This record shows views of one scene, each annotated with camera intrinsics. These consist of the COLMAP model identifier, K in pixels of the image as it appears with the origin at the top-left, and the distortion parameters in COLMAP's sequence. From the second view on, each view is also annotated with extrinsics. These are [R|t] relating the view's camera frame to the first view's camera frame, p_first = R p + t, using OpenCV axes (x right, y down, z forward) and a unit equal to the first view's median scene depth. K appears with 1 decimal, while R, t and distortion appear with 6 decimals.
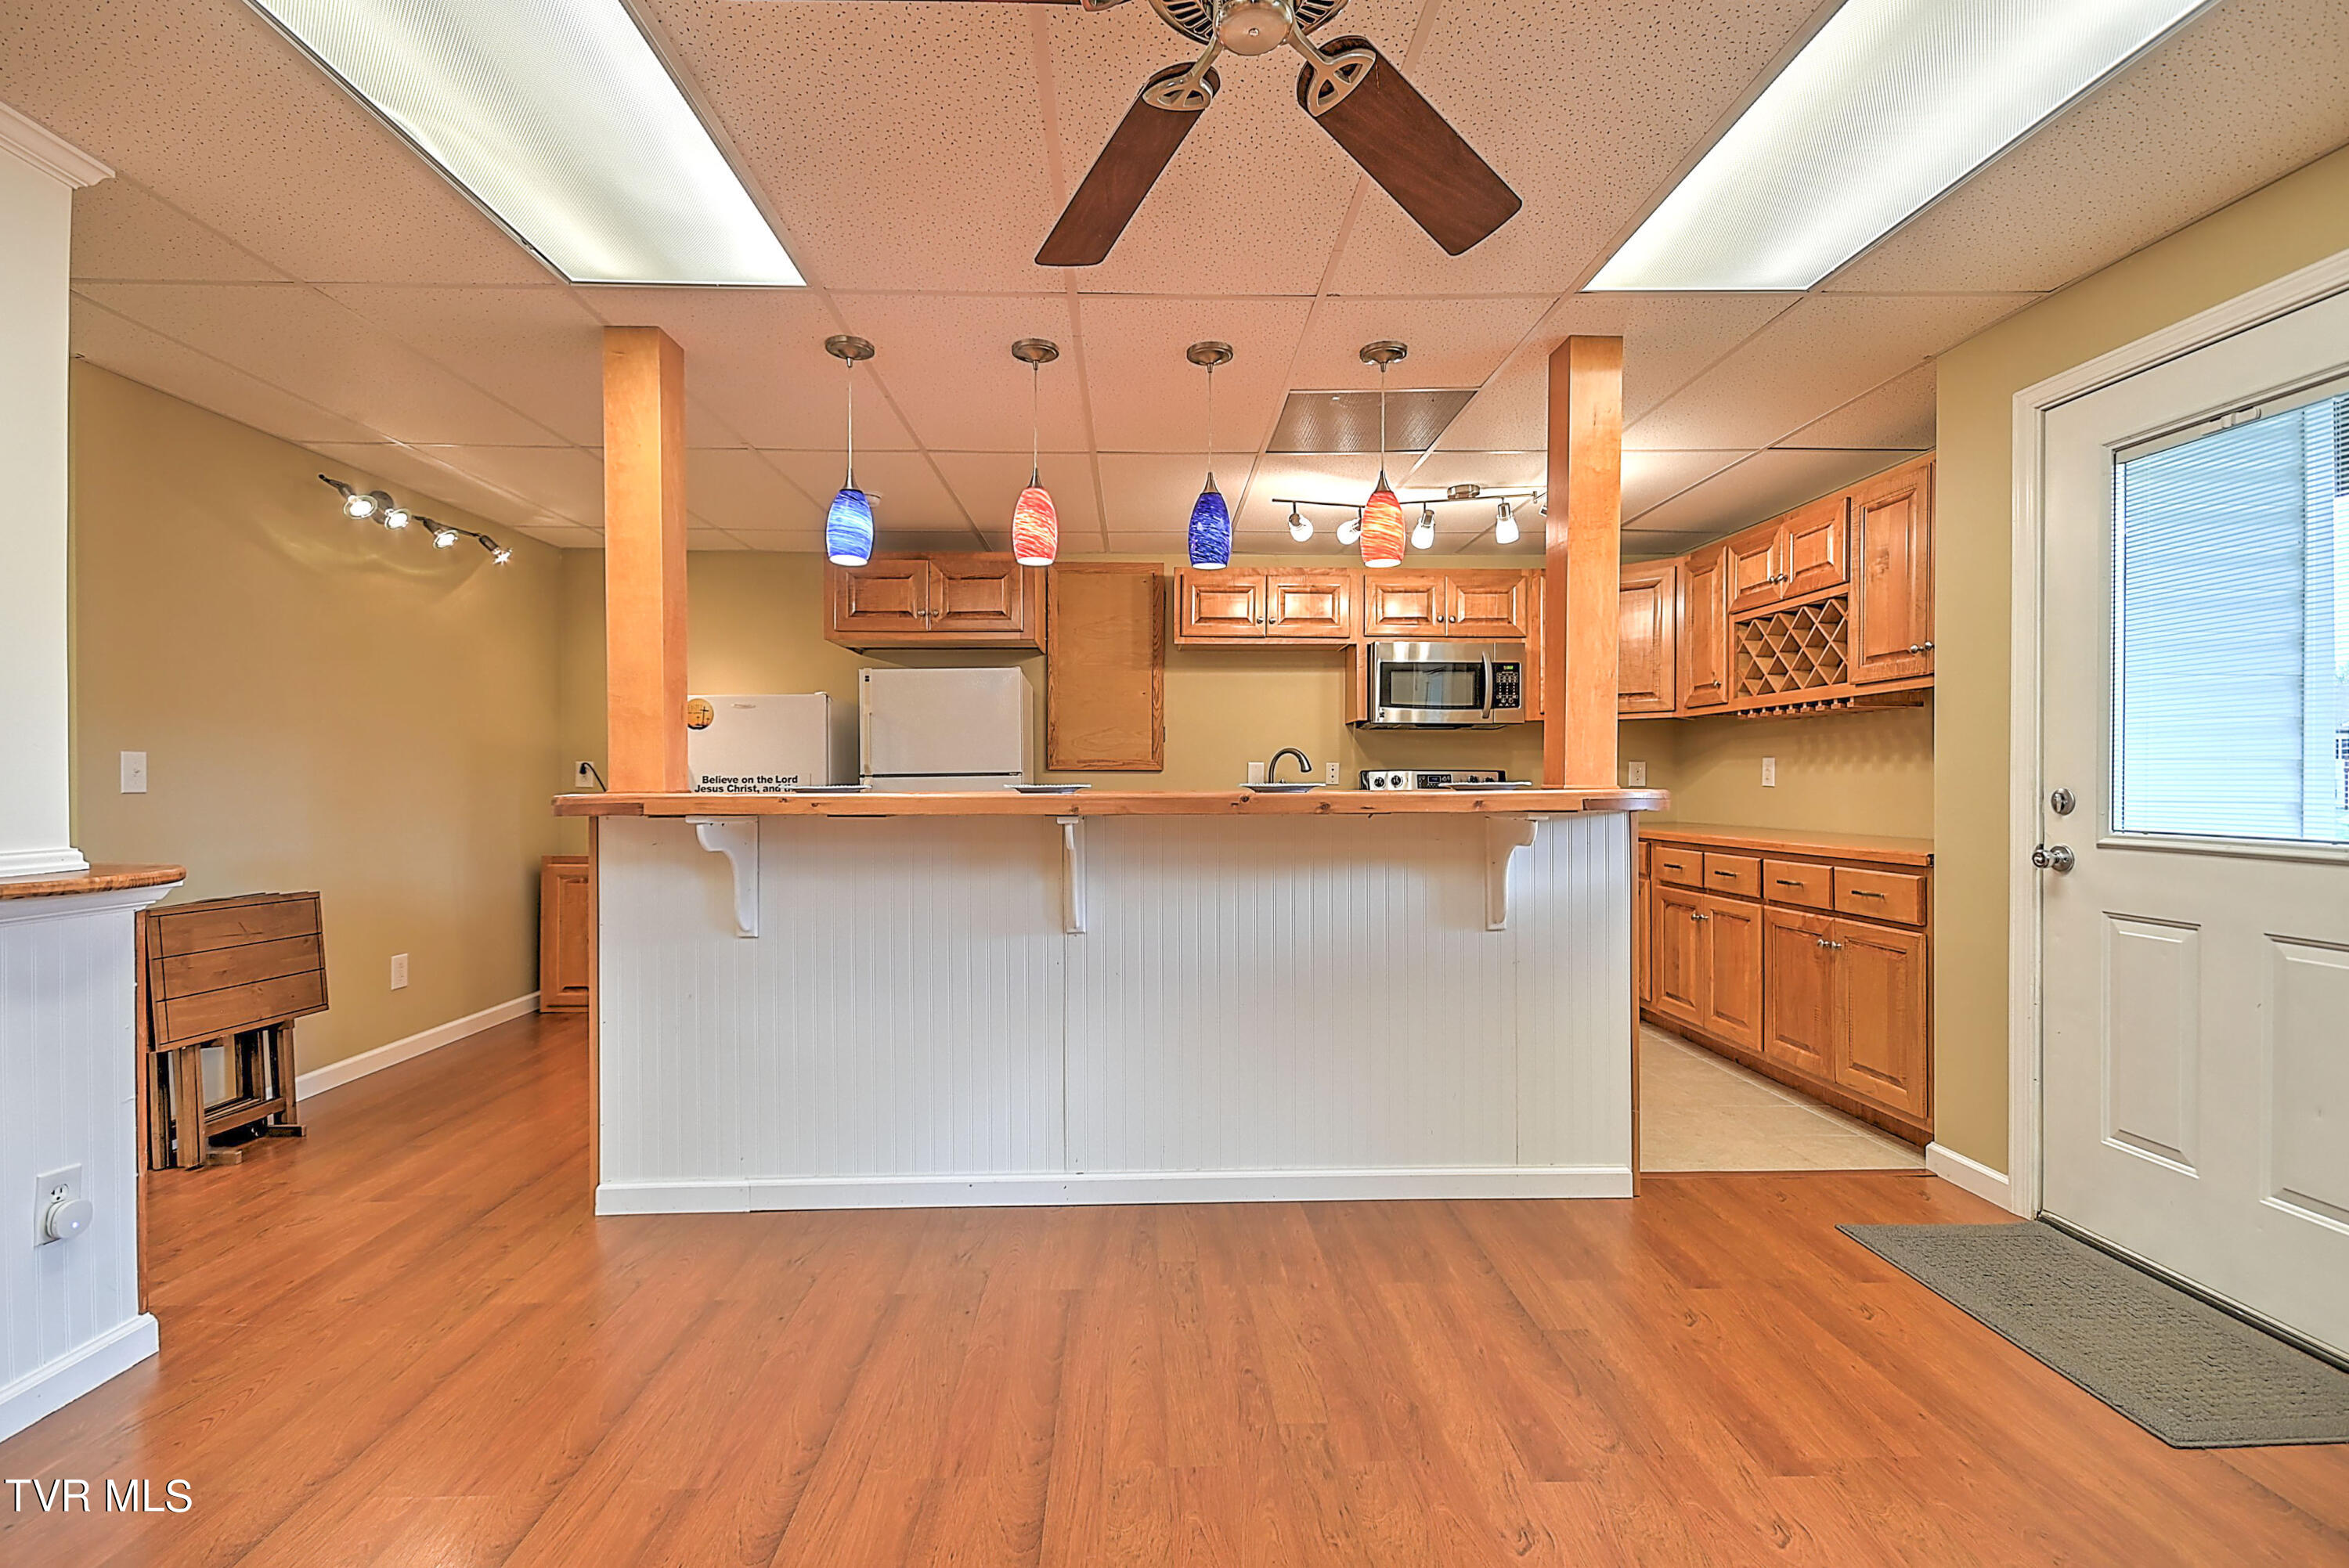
lens RADIAL K [[1022.4, 0, 1162.8], [0, 1022.4, 785.9], [0, 0, 1]] dist [0.002011, 0.000091]
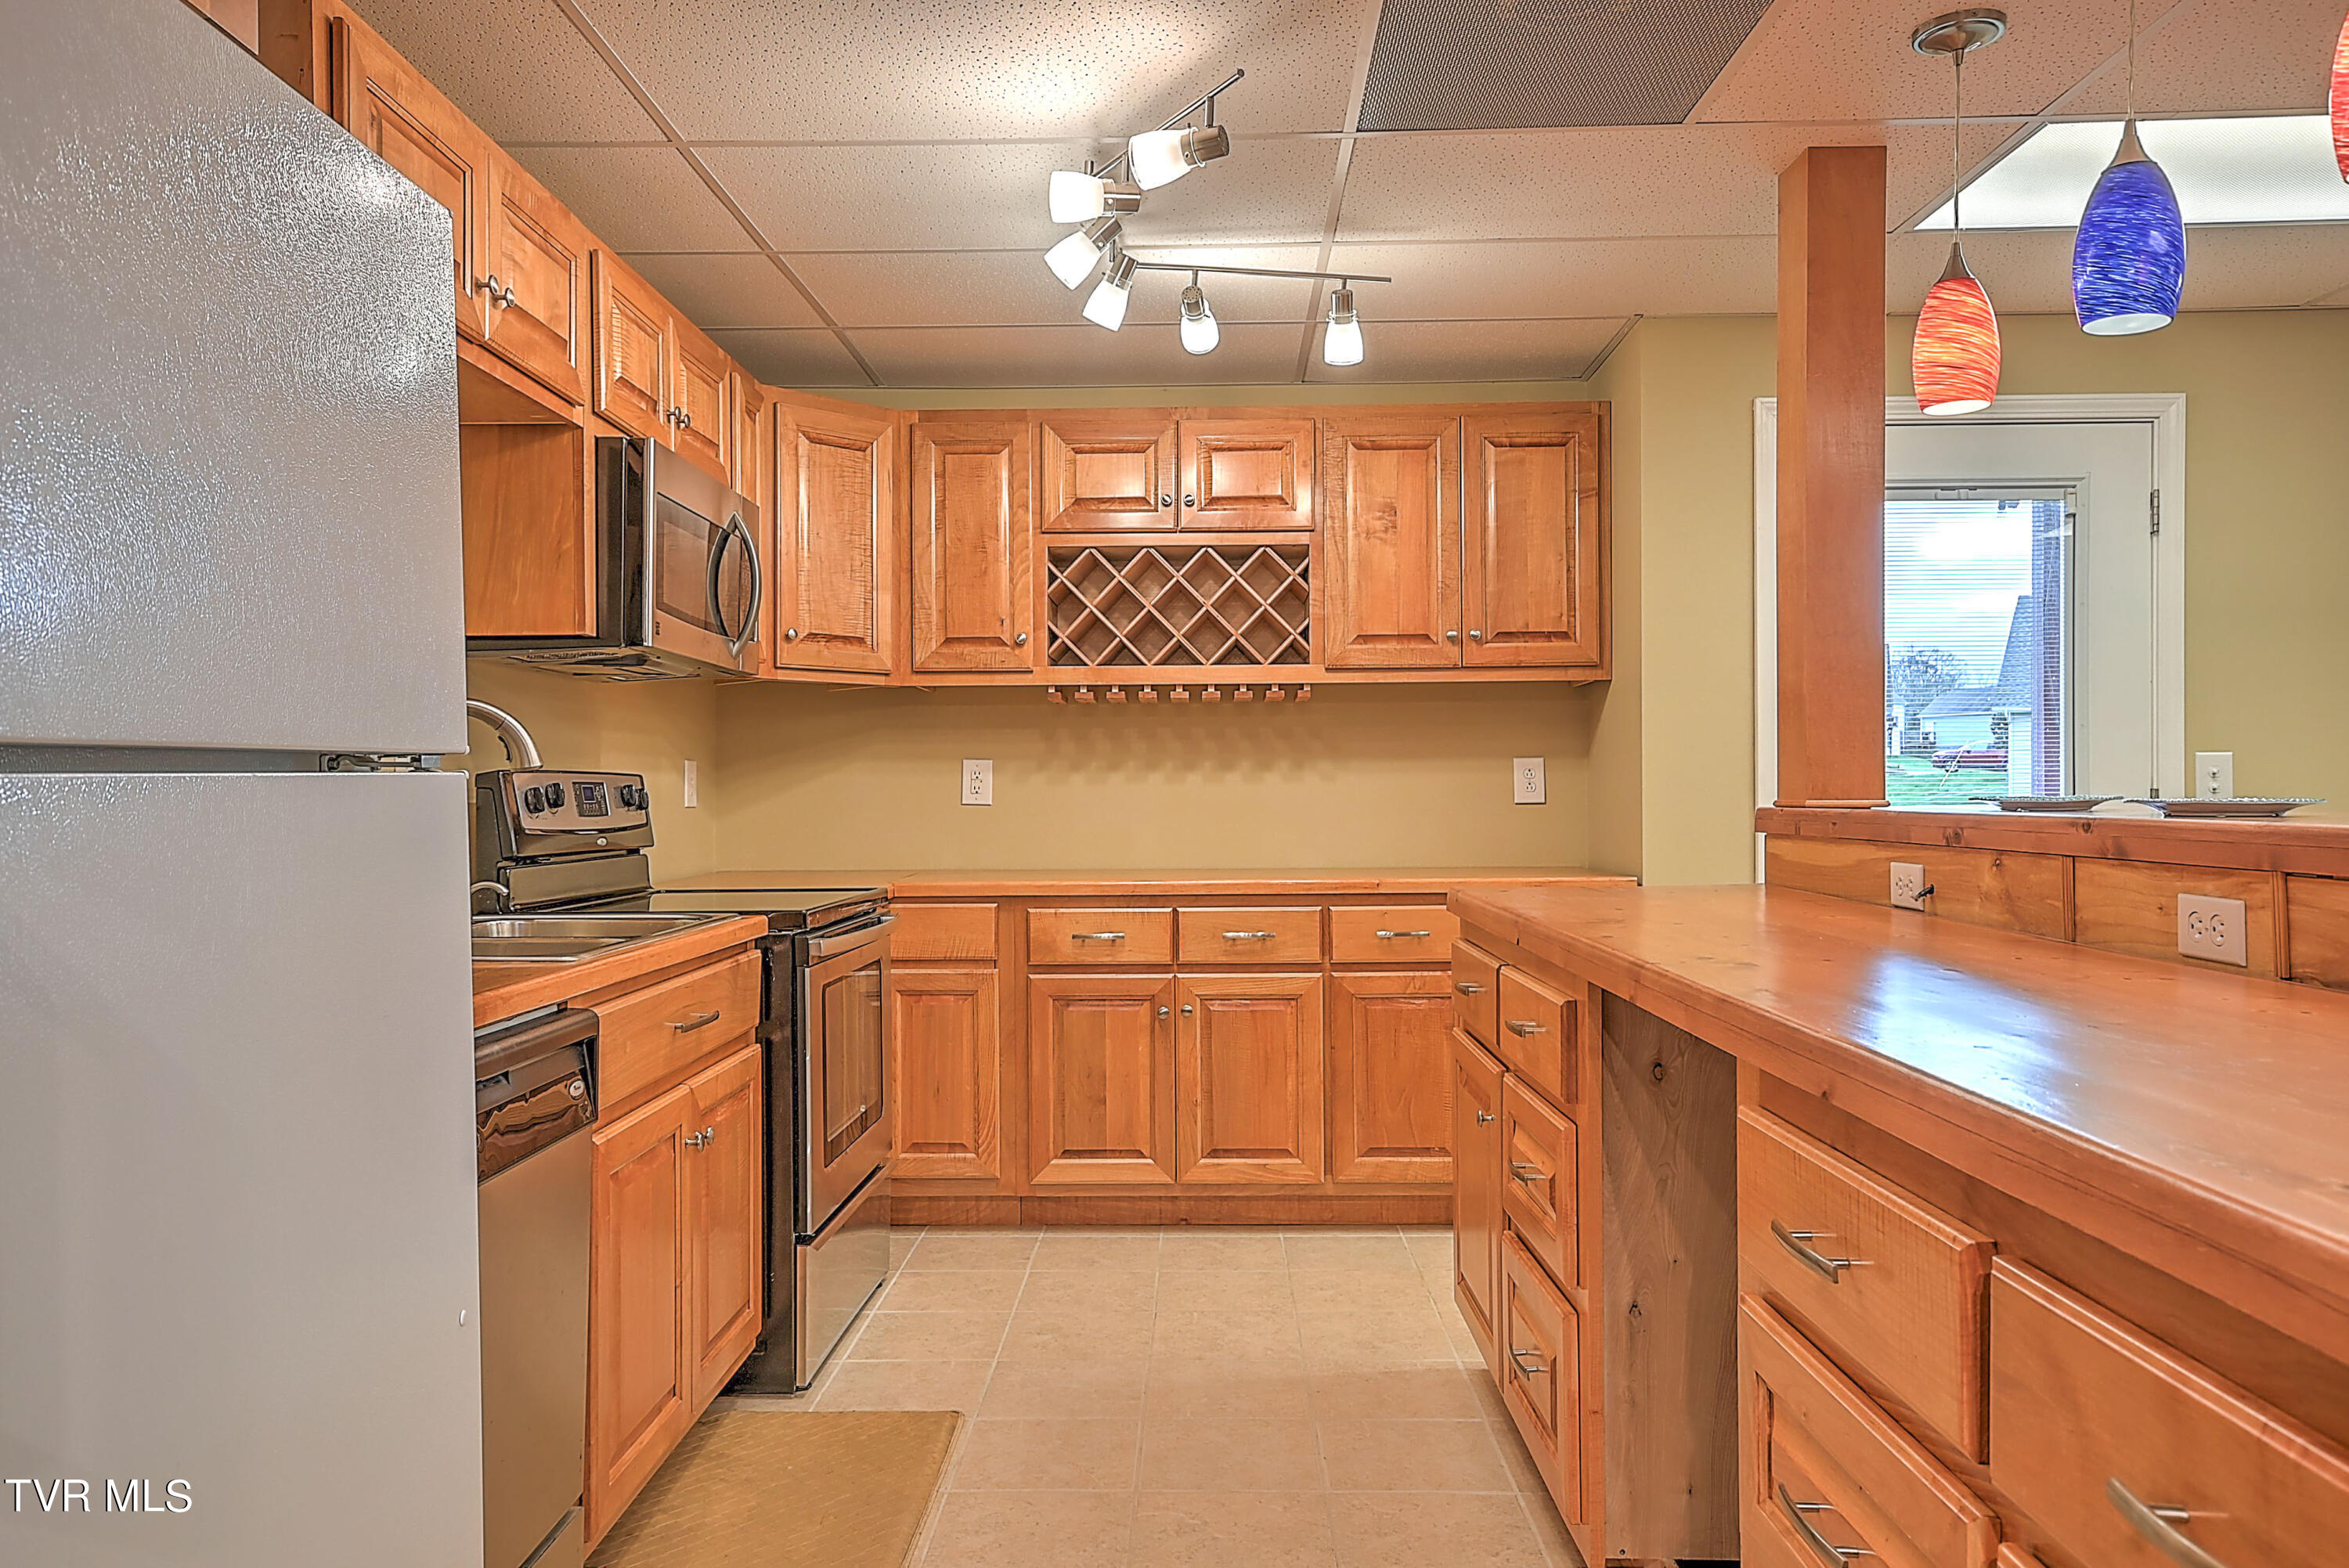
lens RADIAL K [[1638.3, 0, 1174.5], [0, 1638.3, 784.0], [0, 0, 1]] dist [-0.001875, 0.036696]
pose [[0.047041, 0.006044, 0.998875, -0.455176], [0.008513, 0.999943, -0.006452, -0.005243], [-0.998857, 0.008807, 0.046987, 0.883354]]
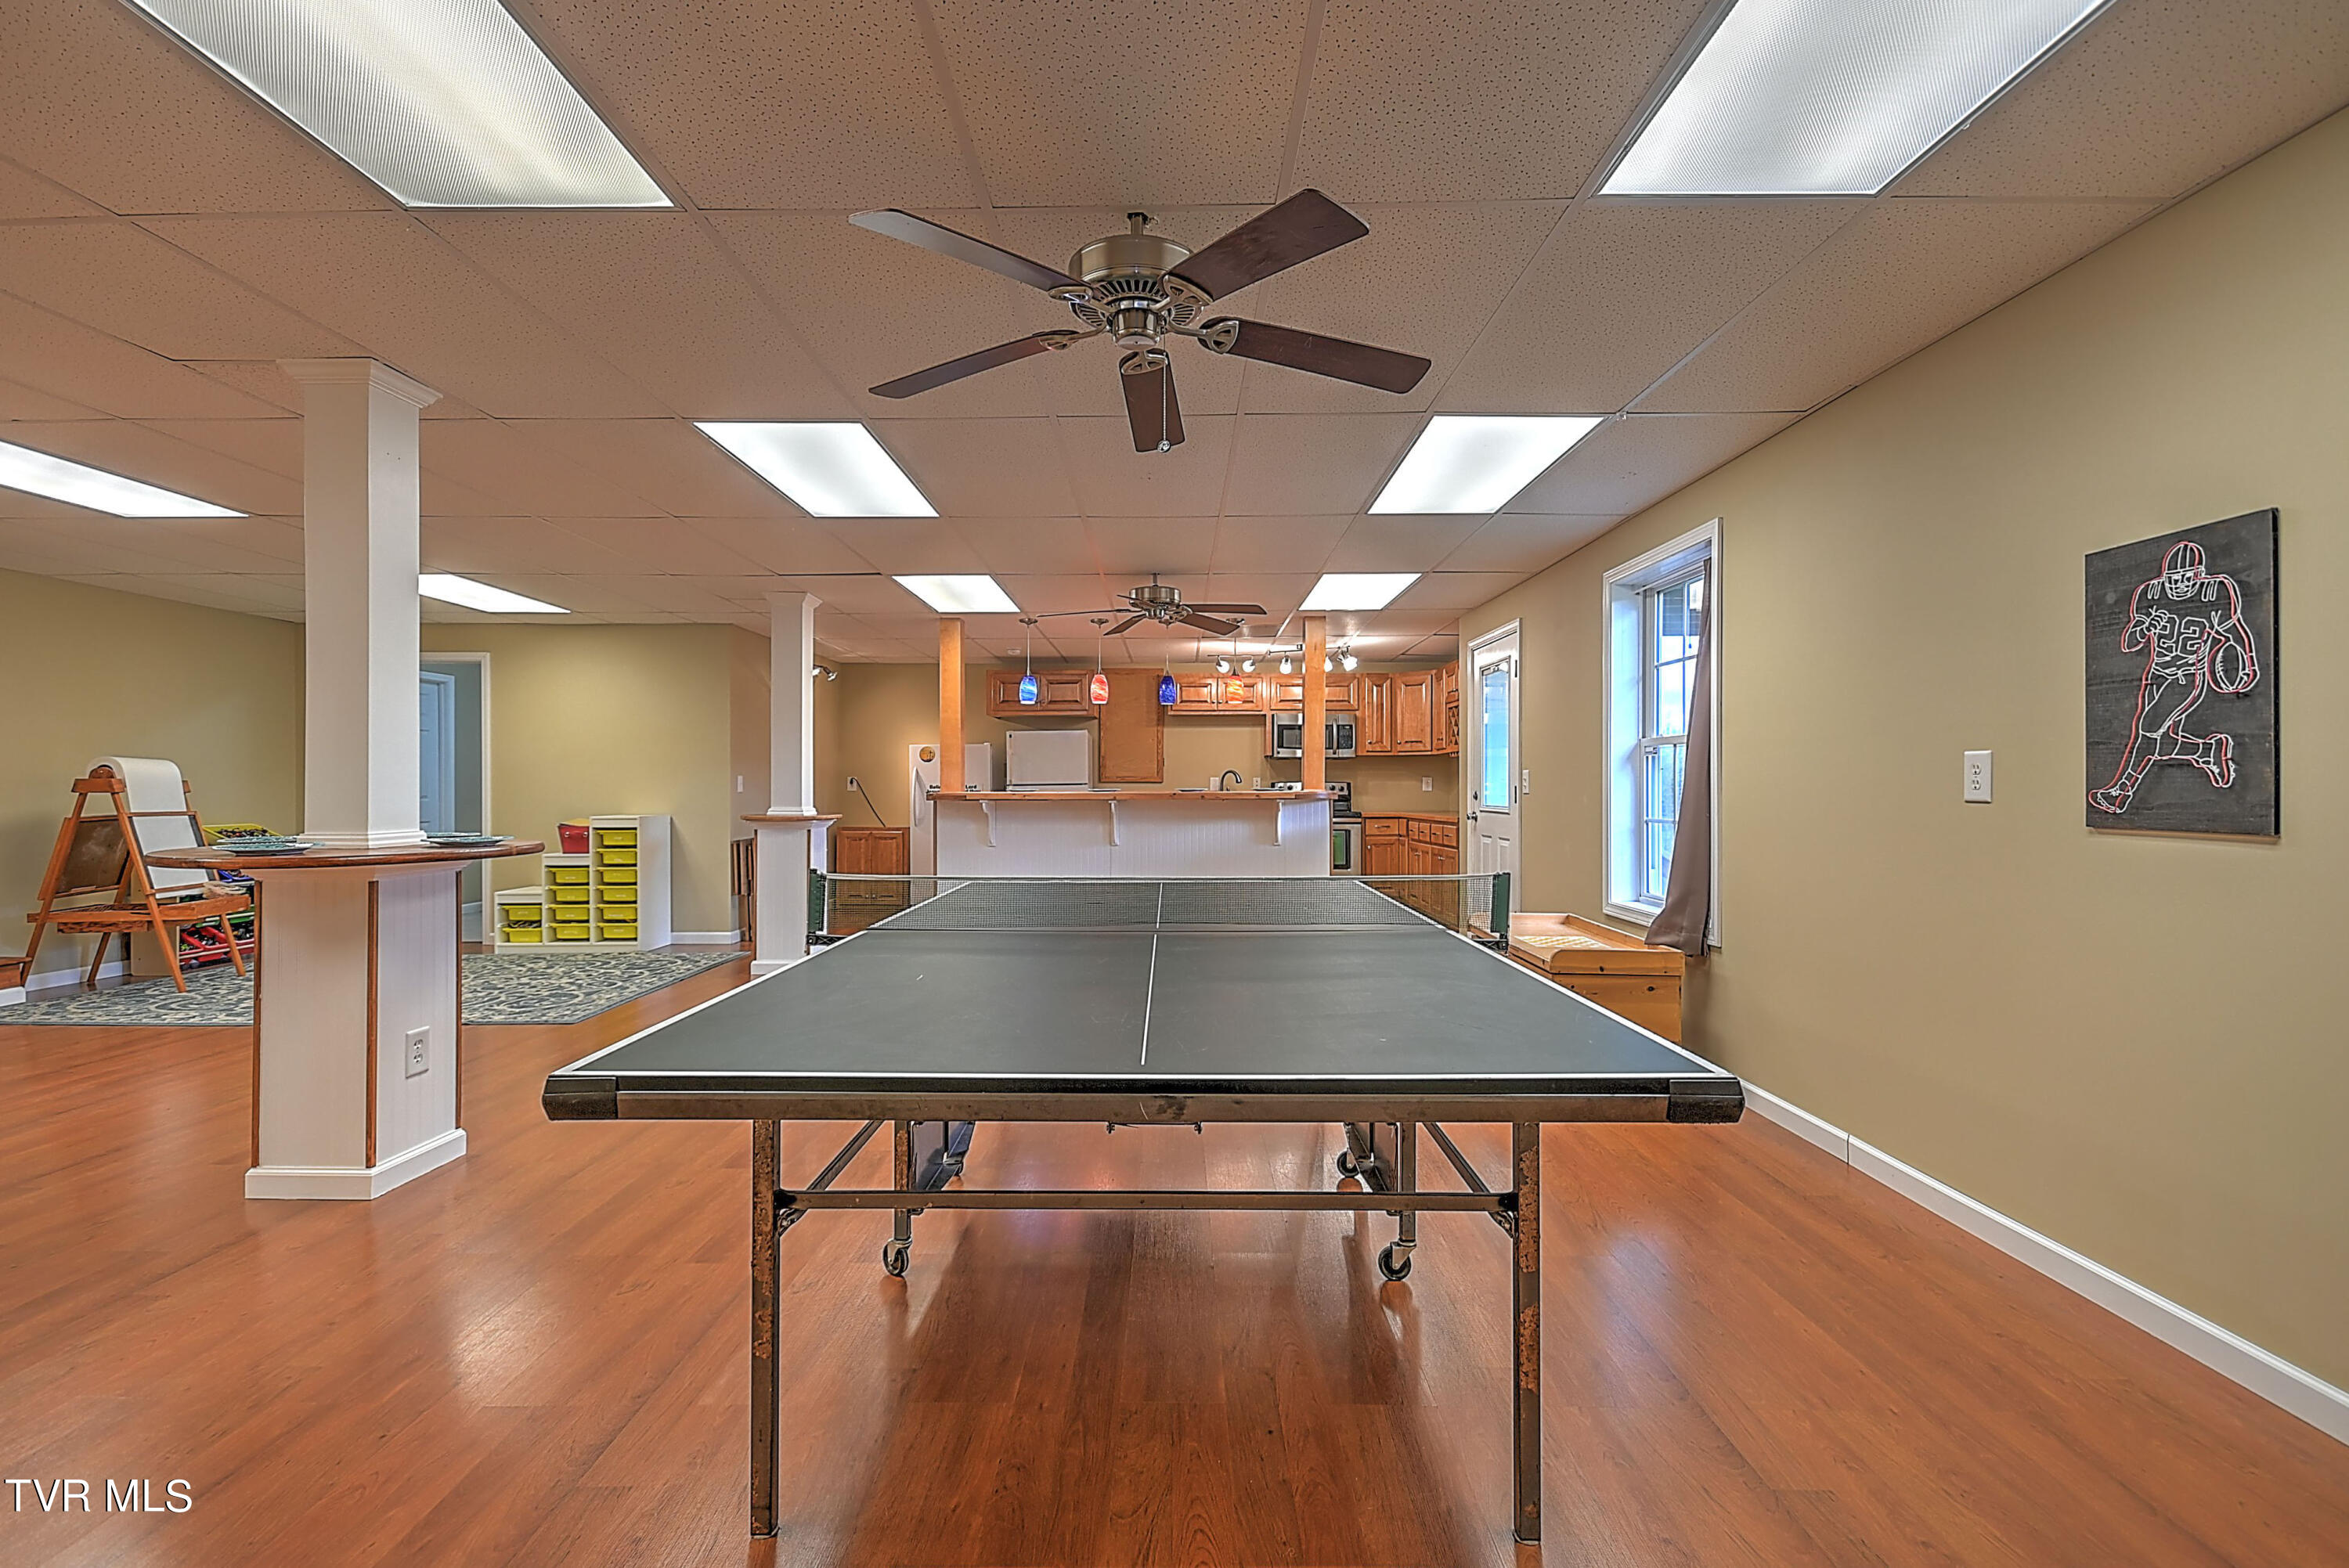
lens RADIAL K [[1022.4, 0, 1162.8], [0, 1022.4, 785.9], [0, 0, 1]] dist [0.002011, 0.000091]
pose [[0.999255, -0.000058, -0.038600, 0.085748], [-0.000296, 0.999958, -0.009170, 0.009224], [0.038599, 0.009174, 0.999213, -0.998746]]
